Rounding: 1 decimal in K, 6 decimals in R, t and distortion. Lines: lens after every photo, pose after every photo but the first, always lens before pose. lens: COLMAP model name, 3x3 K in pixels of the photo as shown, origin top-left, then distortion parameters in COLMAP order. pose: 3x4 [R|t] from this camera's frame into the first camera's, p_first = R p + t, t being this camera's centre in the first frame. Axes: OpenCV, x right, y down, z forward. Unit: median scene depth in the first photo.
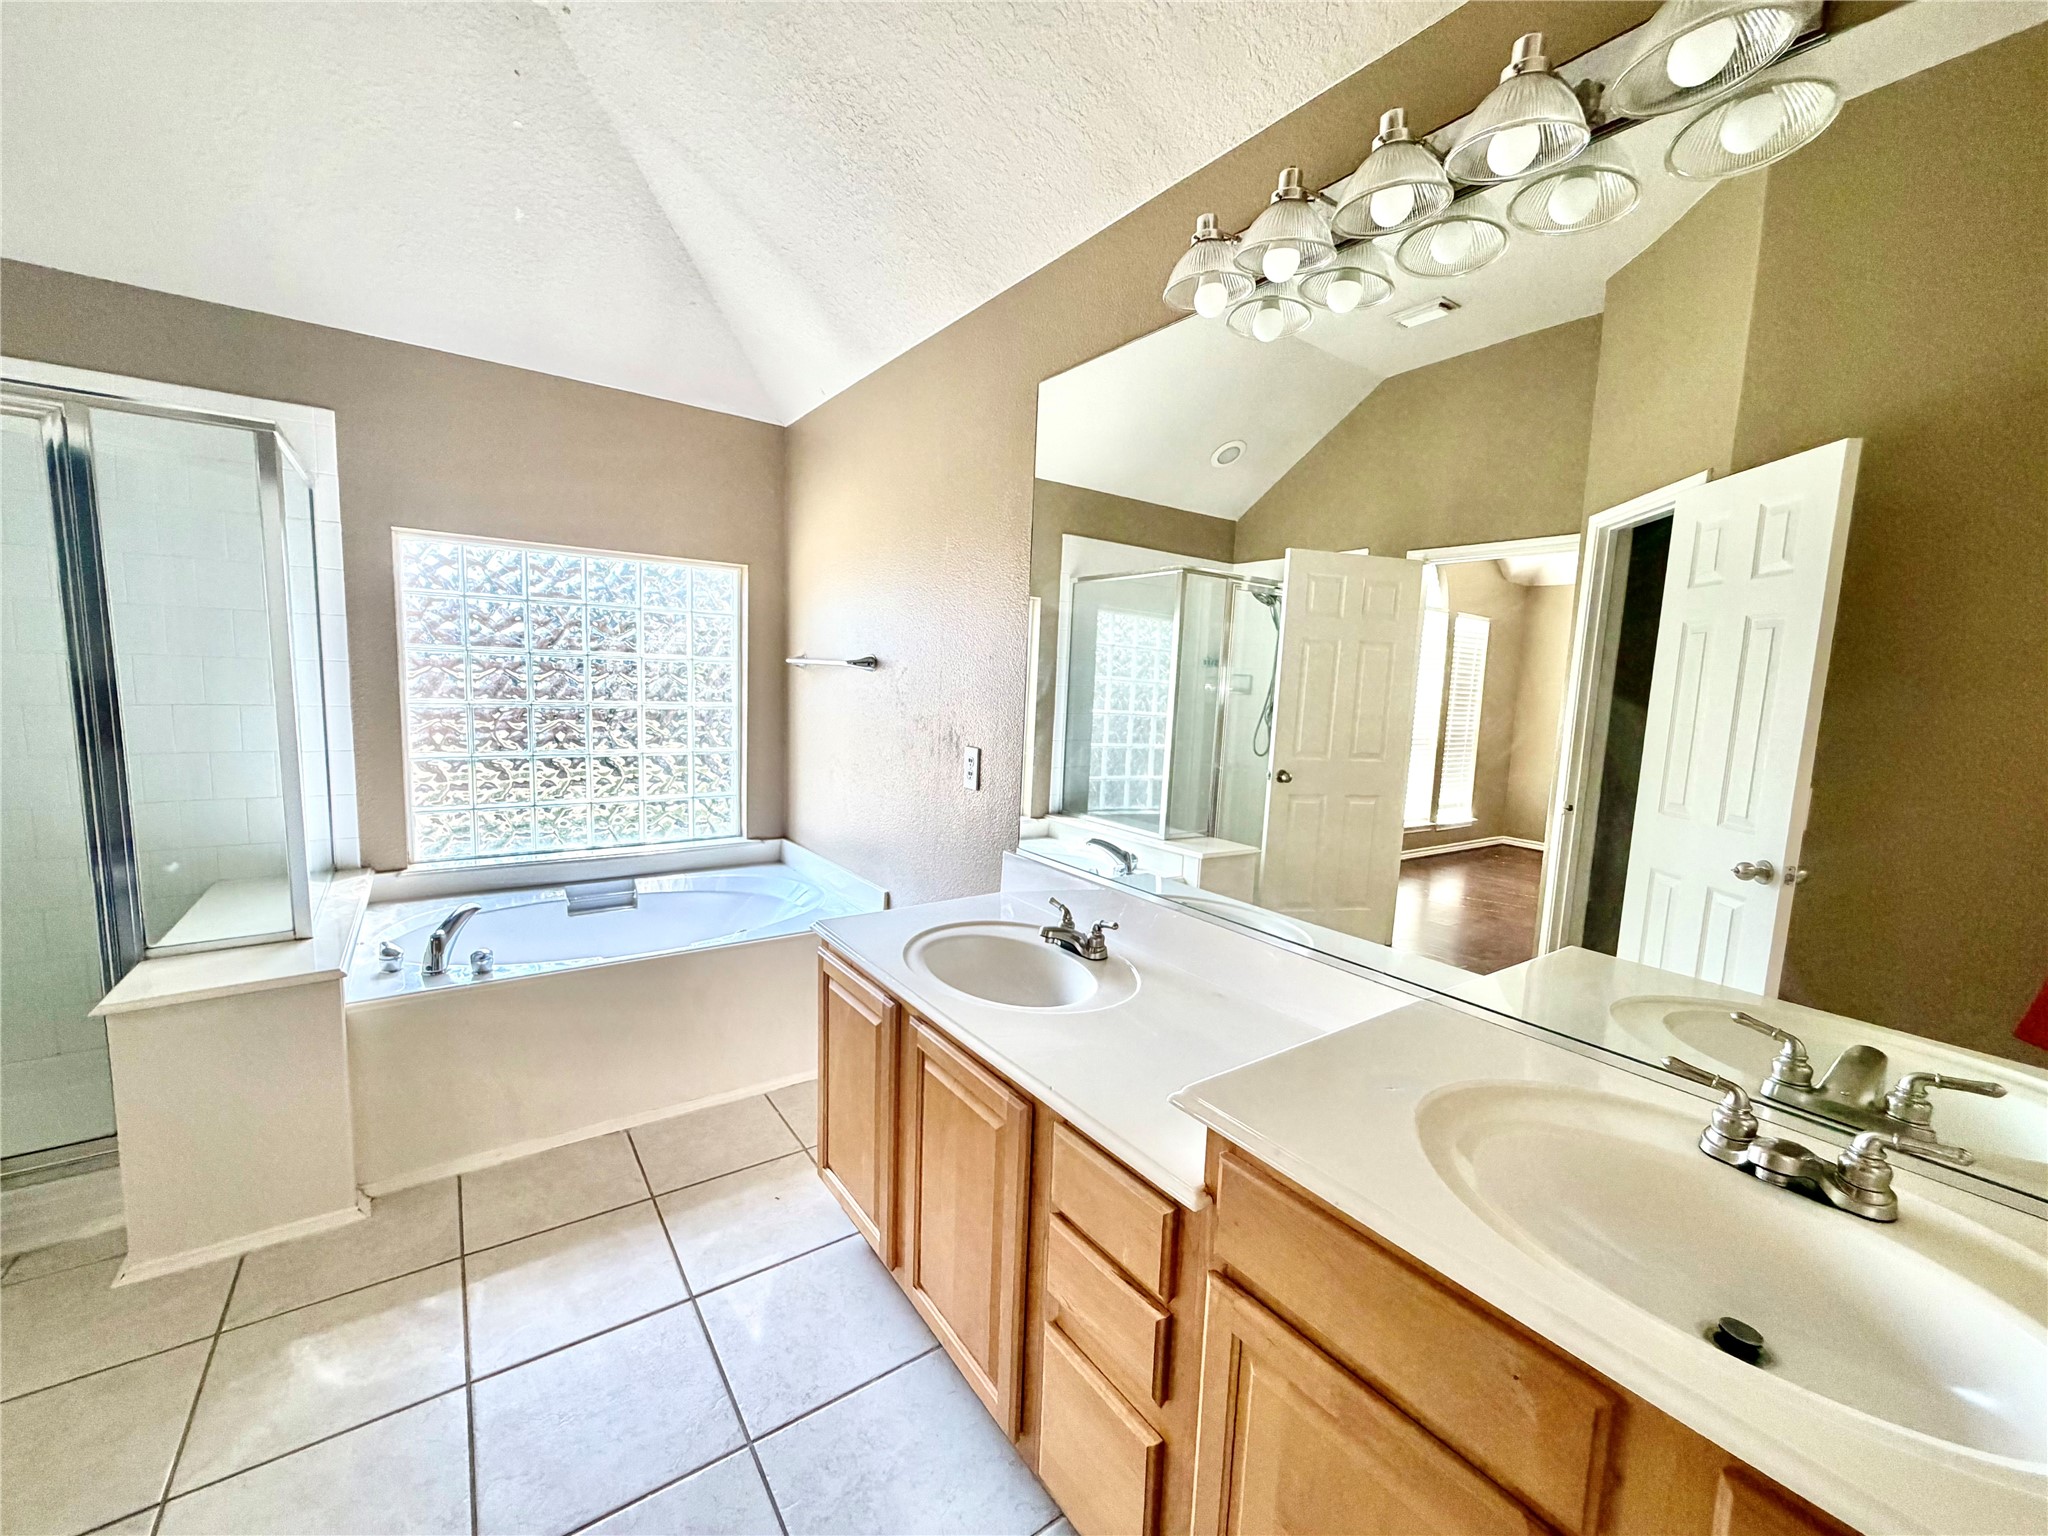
lens RADIAL K [[818.0, 0, 1020.0], [0, 818.0, 770.4], [0, 0, 1]] dist [-0.000345, 0.000751]
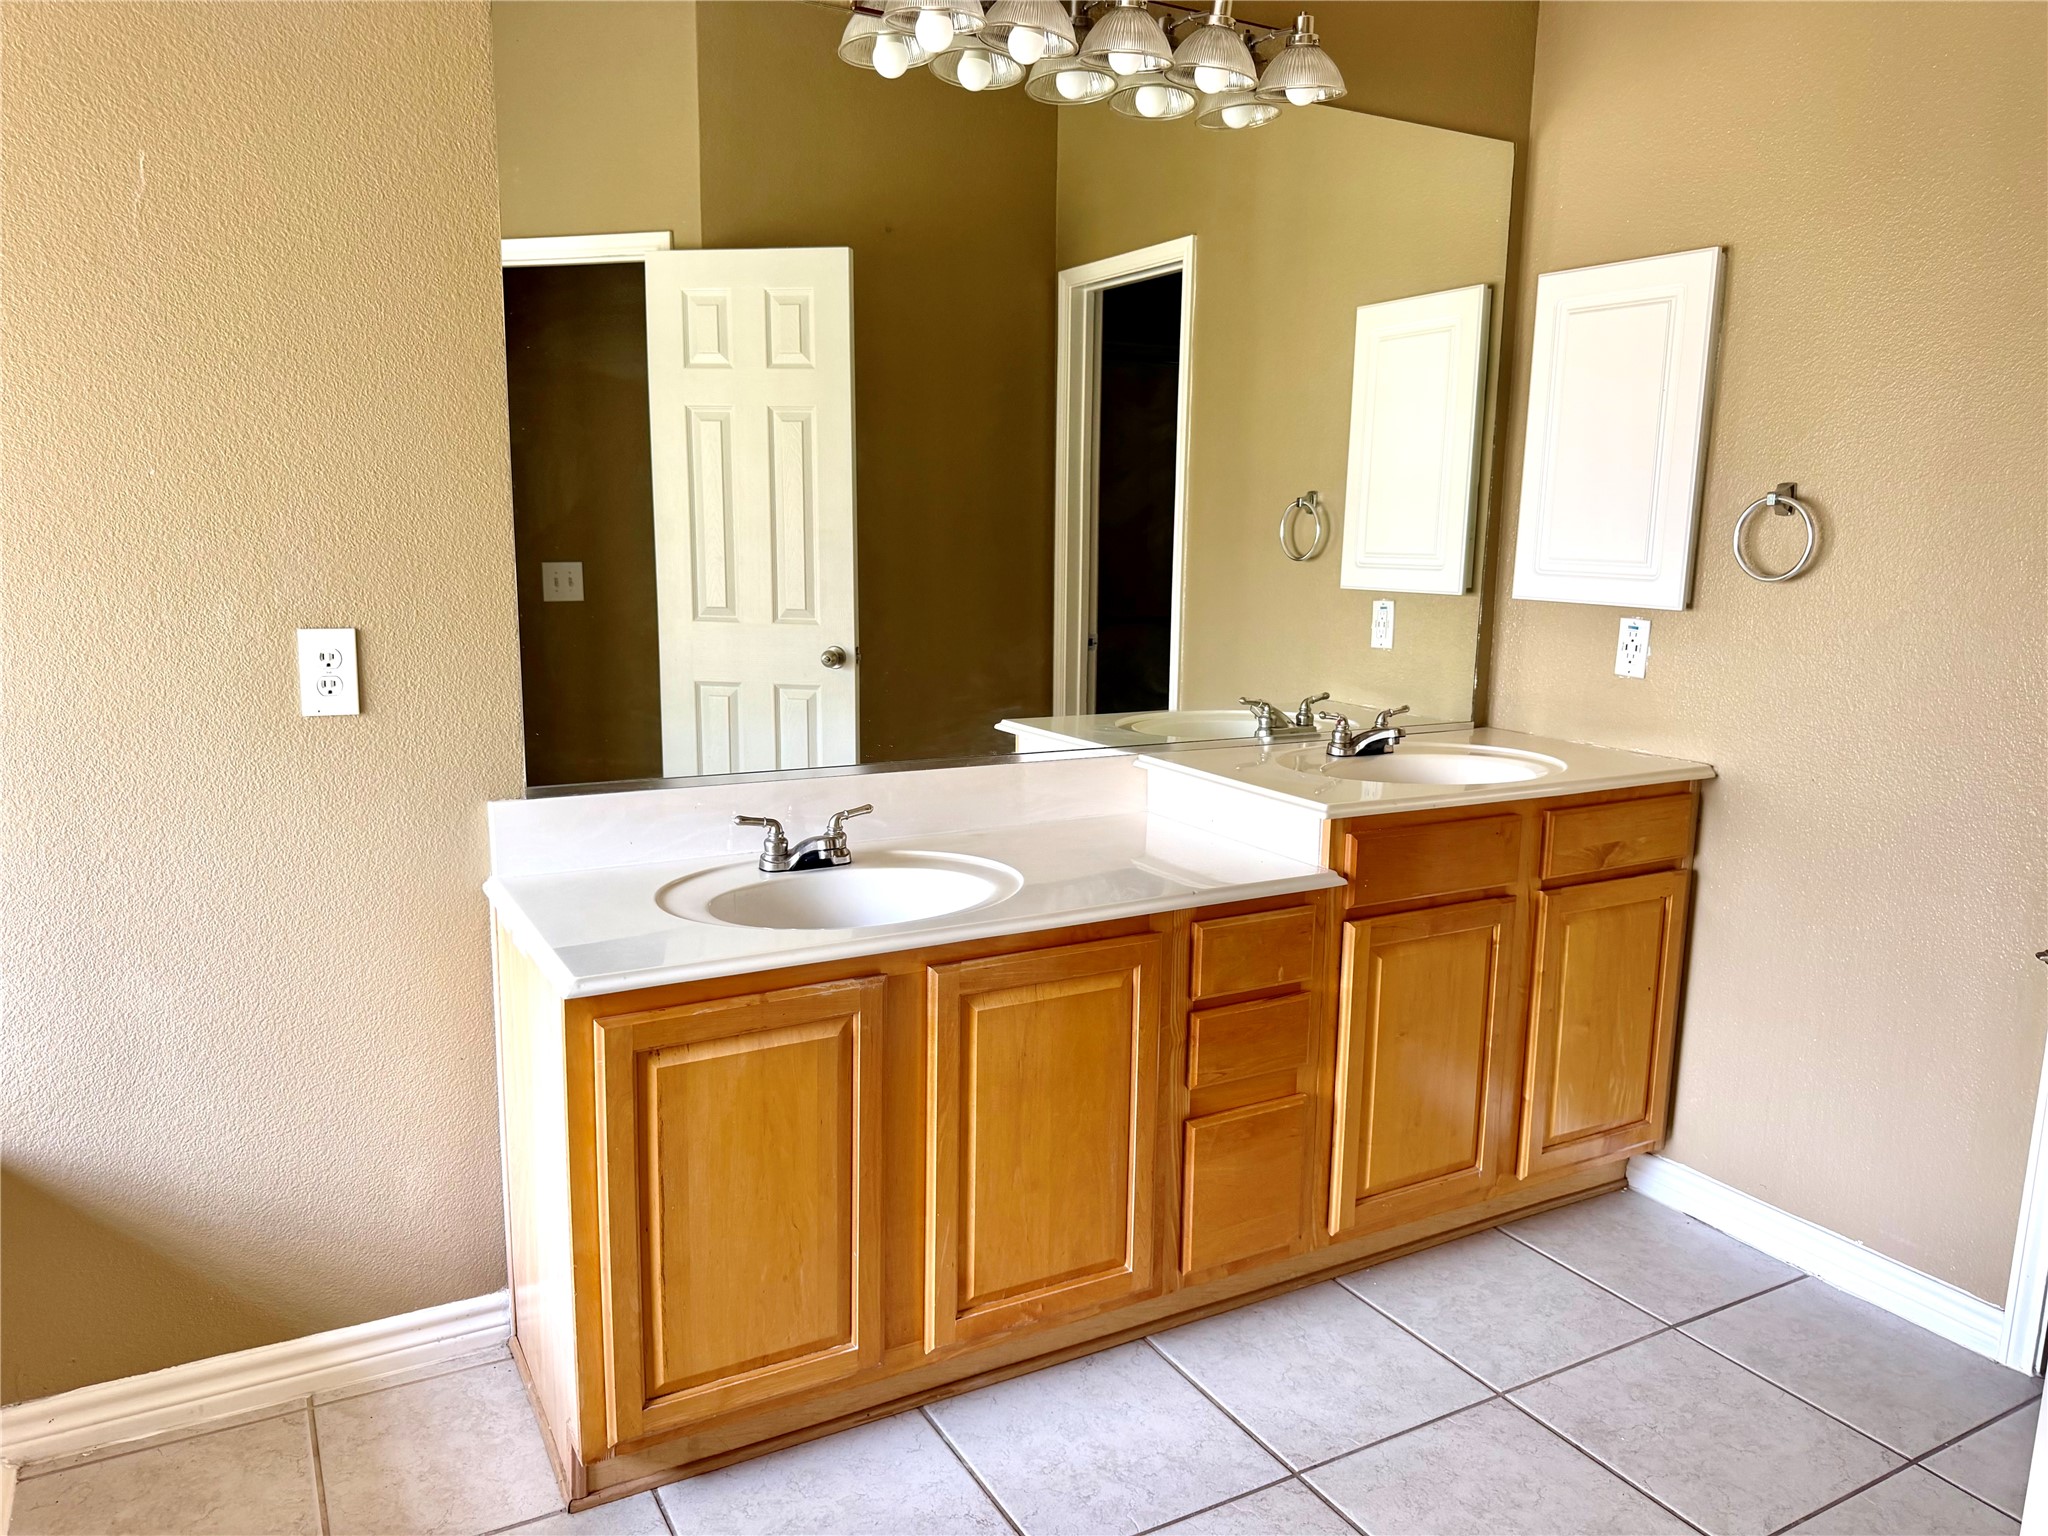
lens RADIAL K [[1443.5, 0, 1013.4], [0, 1443.5, 772.2], [0, 0, 1]] dist [0.109329, -0.177886]
pose [[0.102815, -0.209913, 0.972299, -0.916714], [0.099090, 0.974779, 0.199970, -0.083268], [-0.989753, 0.075785, 0.121022, 0.531267]]
